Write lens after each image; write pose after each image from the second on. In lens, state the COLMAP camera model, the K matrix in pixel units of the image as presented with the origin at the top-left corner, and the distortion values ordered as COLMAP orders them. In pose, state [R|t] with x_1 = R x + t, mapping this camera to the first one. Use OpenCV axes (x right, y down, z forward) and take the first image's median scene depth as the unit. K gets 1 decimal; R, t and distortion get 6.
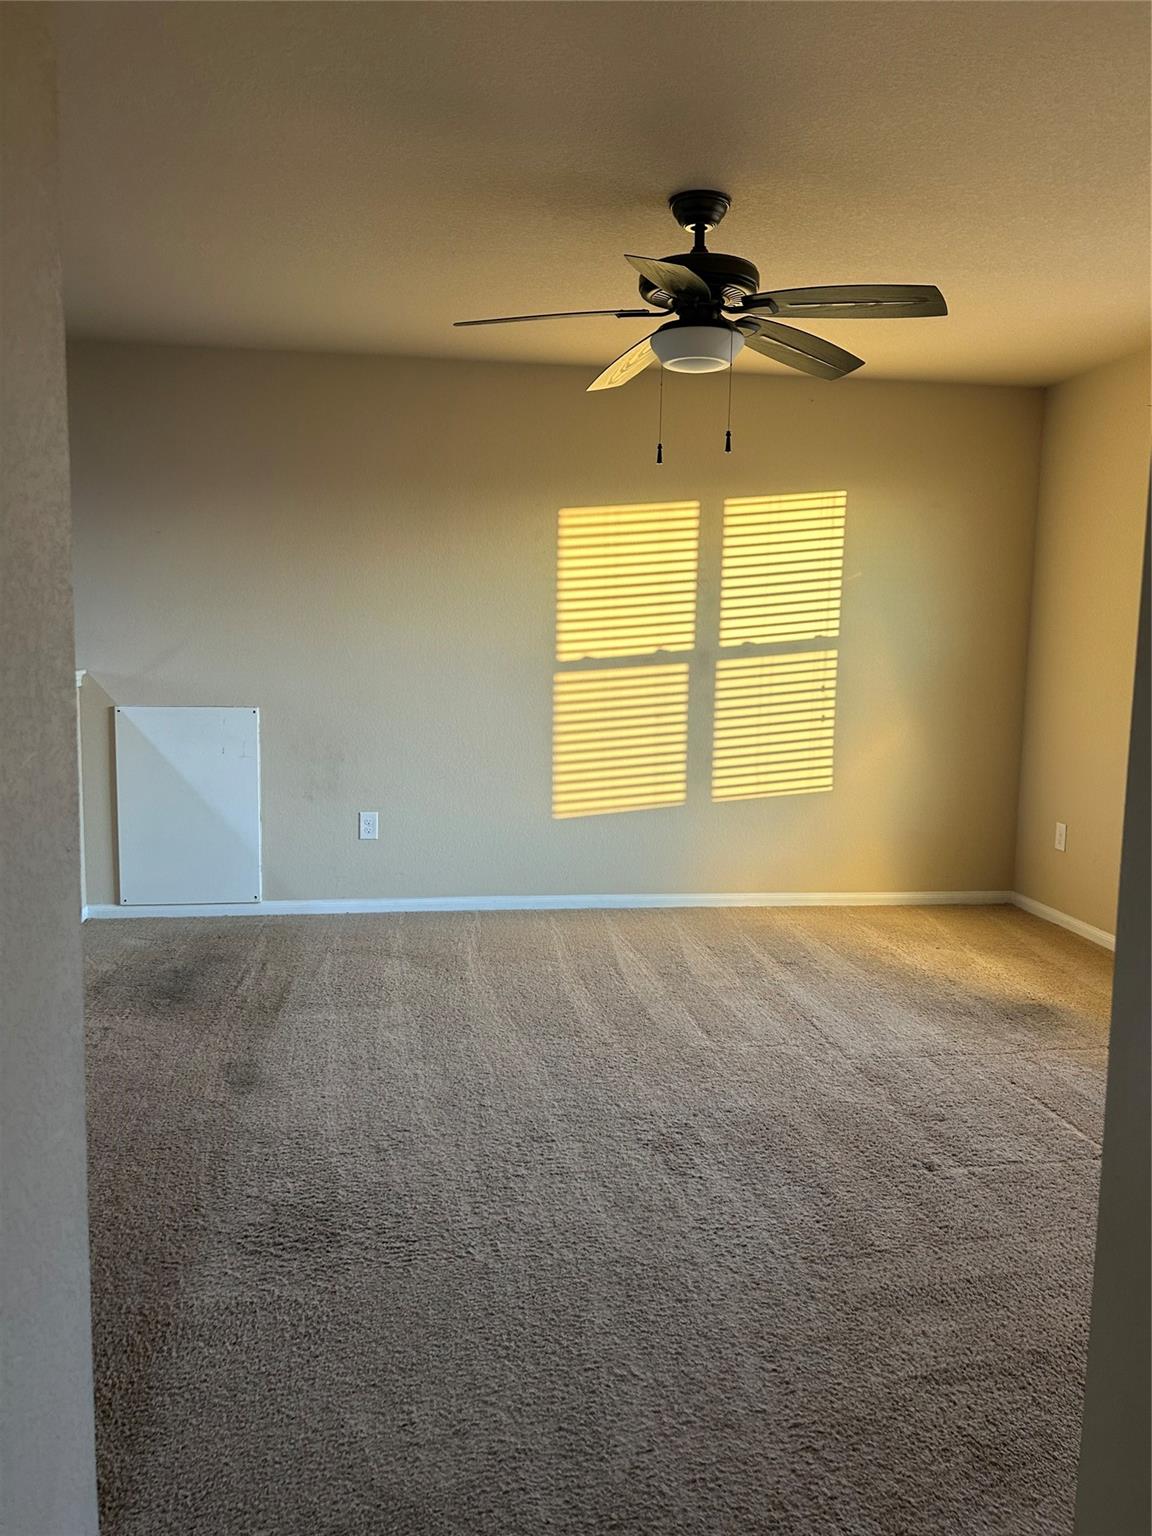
lens RADIAL K [[1151.6, 0, 575.7], [0, 1151.6, 790.7], [0, 0, 1]] dist [0.006941, -0.028163]
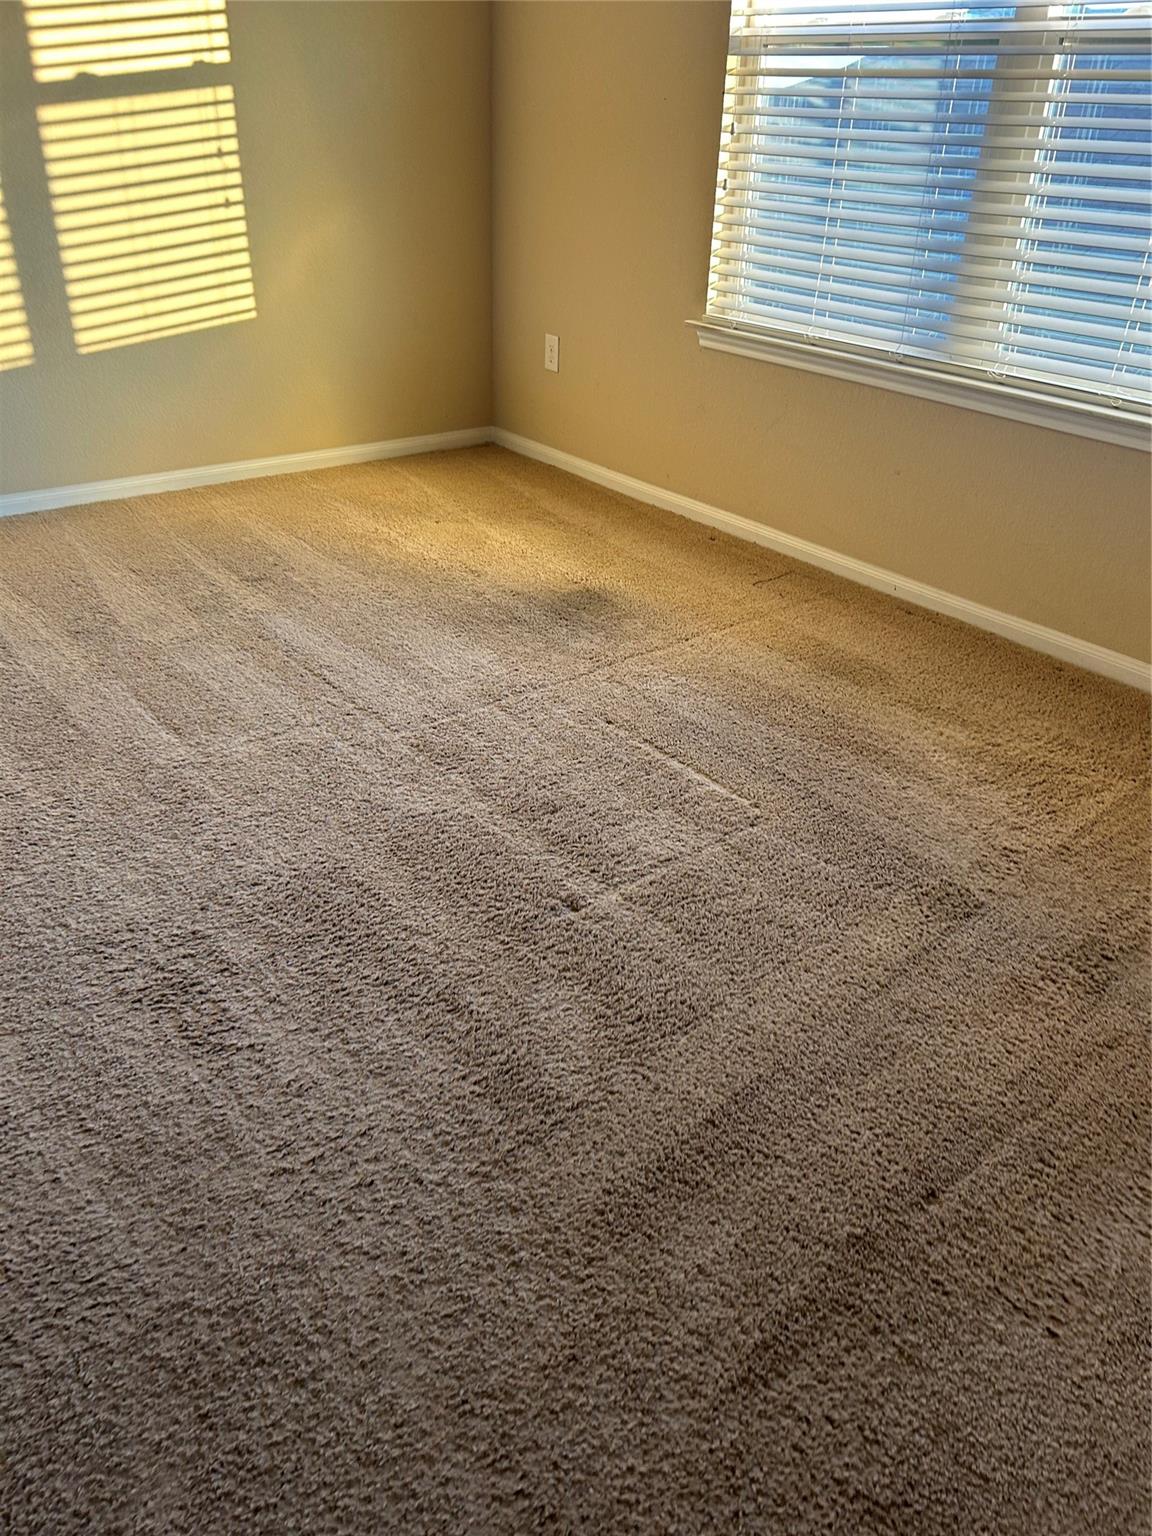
lens RADIAL K [[1151.2, 0, 711.3], [0, 1151.2, 824.7], [0, 0, 1]] dist [0.091234, -0.141836]
pose [[0.830765, -0.282125, 0.479828, 0.029682], [0.057193, 0.900736, 0.430584, -0.016960], [-0.553677, -0.330271, 0.764436, 0.268653]]
